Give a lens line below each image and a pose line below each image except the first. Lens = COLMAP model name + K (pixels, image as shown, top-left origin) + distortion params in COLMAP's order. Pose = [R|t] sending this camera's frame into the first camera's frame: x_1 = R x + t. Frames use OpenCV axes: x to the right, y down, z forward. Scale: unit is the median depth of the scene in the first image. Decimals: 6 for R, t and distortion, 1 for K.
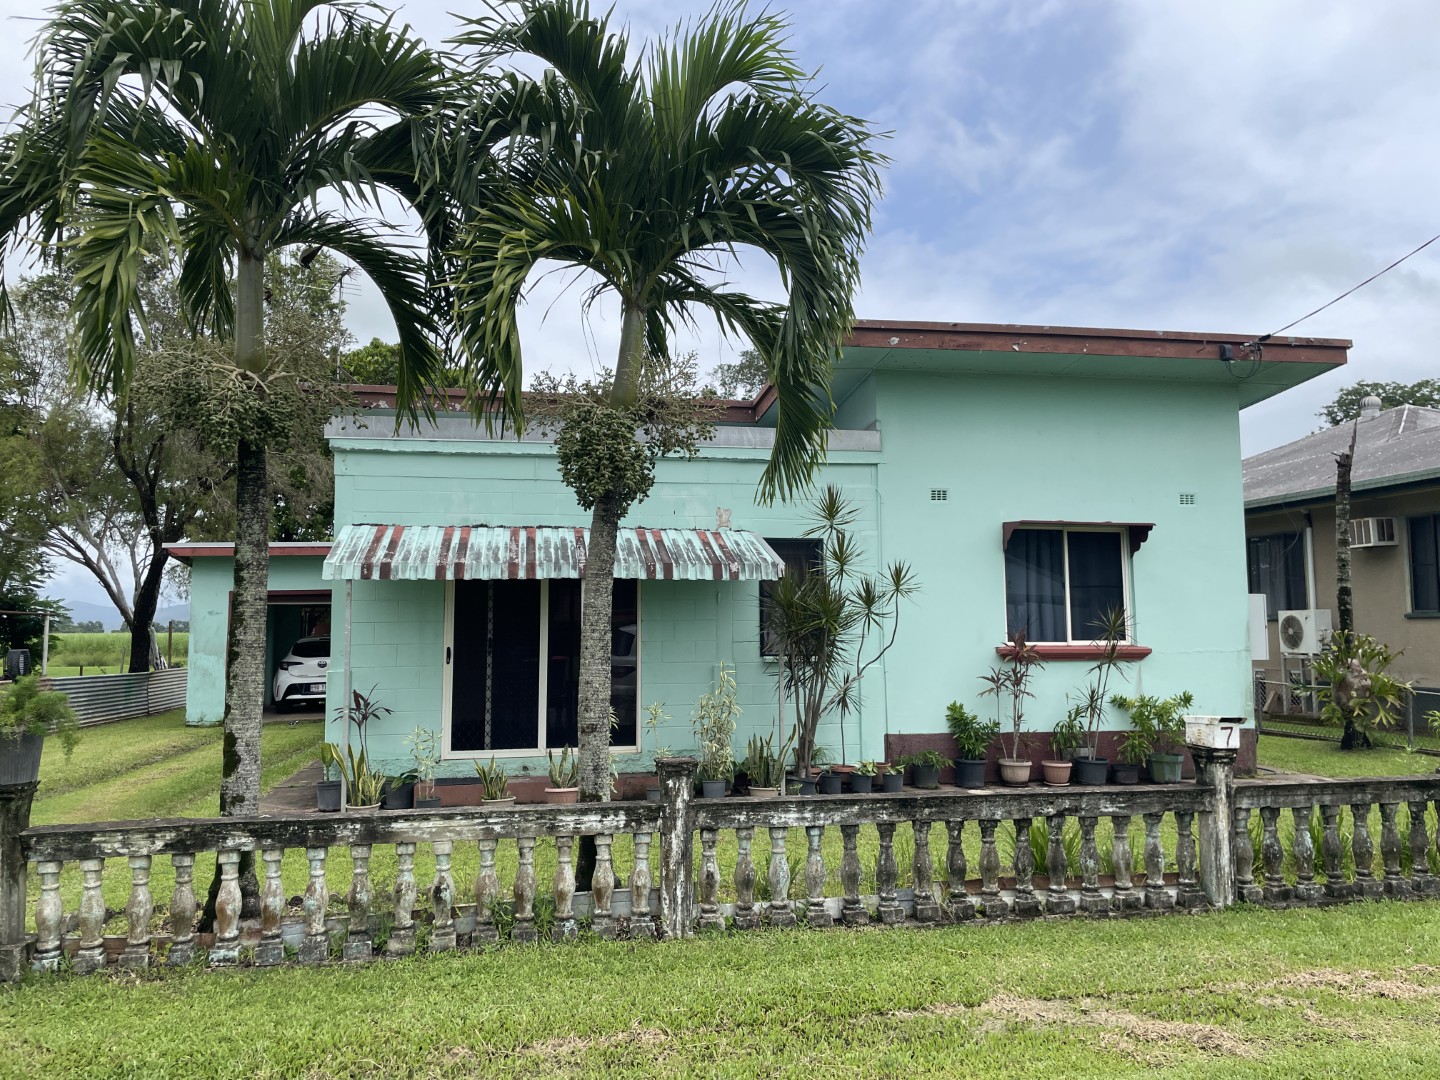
lens RADIAL K [[1091.9, 0, 713.5], [0, 1091.9, 537.6], [0, 0, 1]] dist [0.097645, -0.138570]
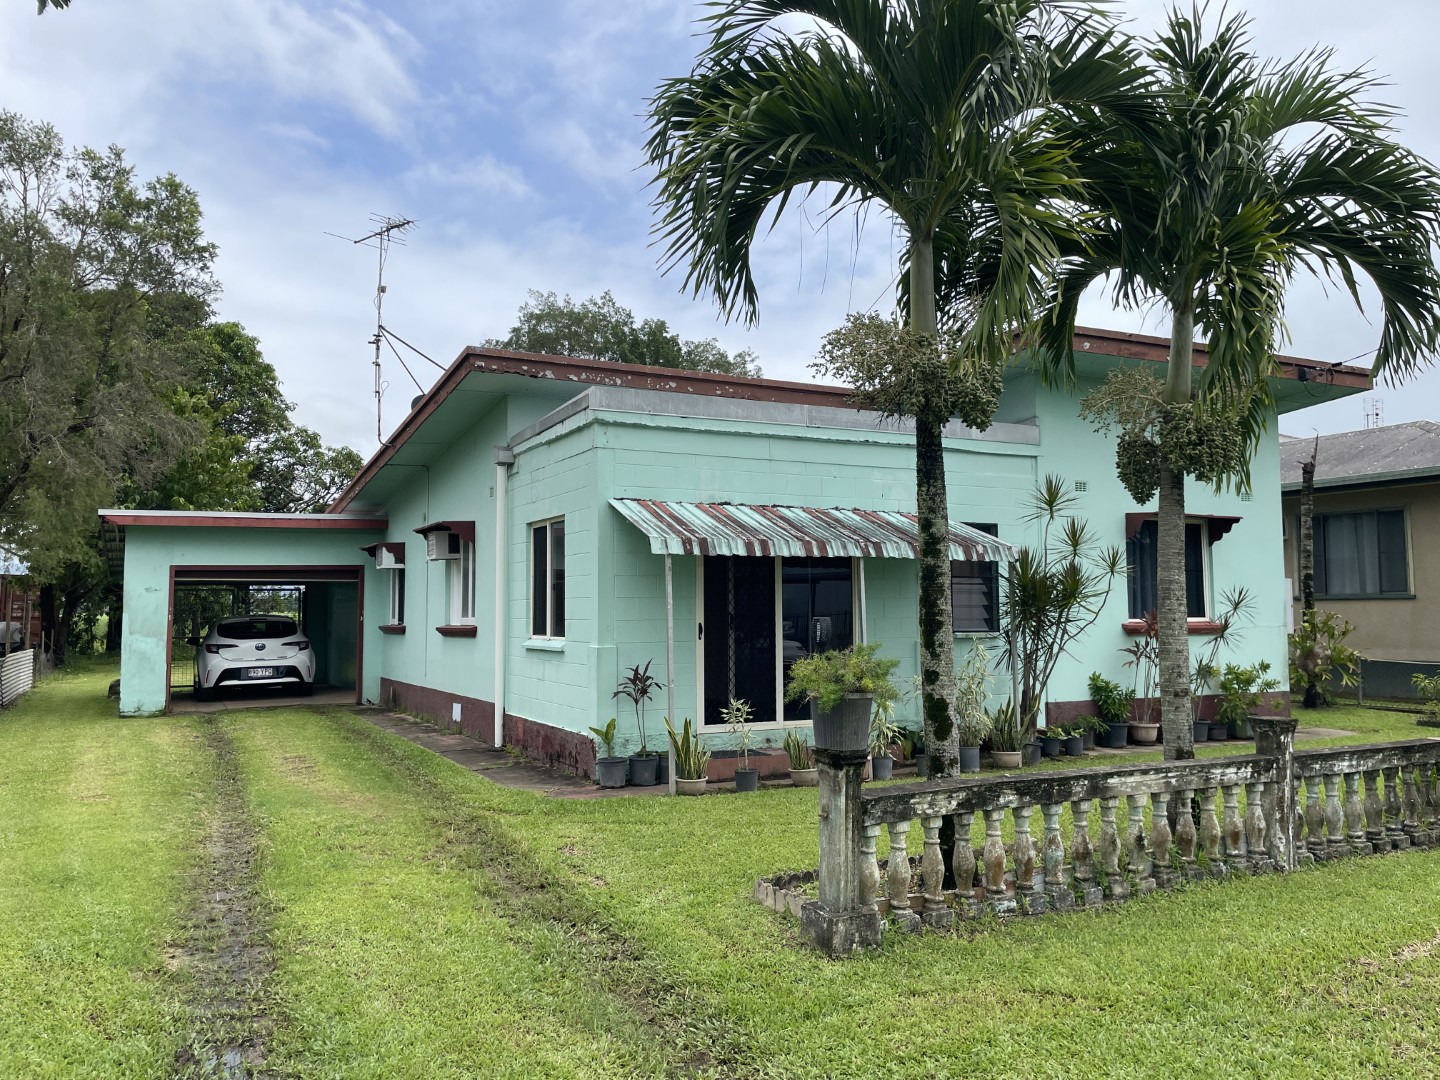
lens RADIAL K [[1091.9, 0, 713.5], [0, 1091.9, 537.6], [0, 0, 1]] dist [0.097645, -0.138570]
pose [[0.958996, 0.020179, 0.282699, -0.505958], [-0.024483, 0.999632, 0.011701, 0.009737], [-0.282359, -0.018143, 0.959137, 0.037853]]
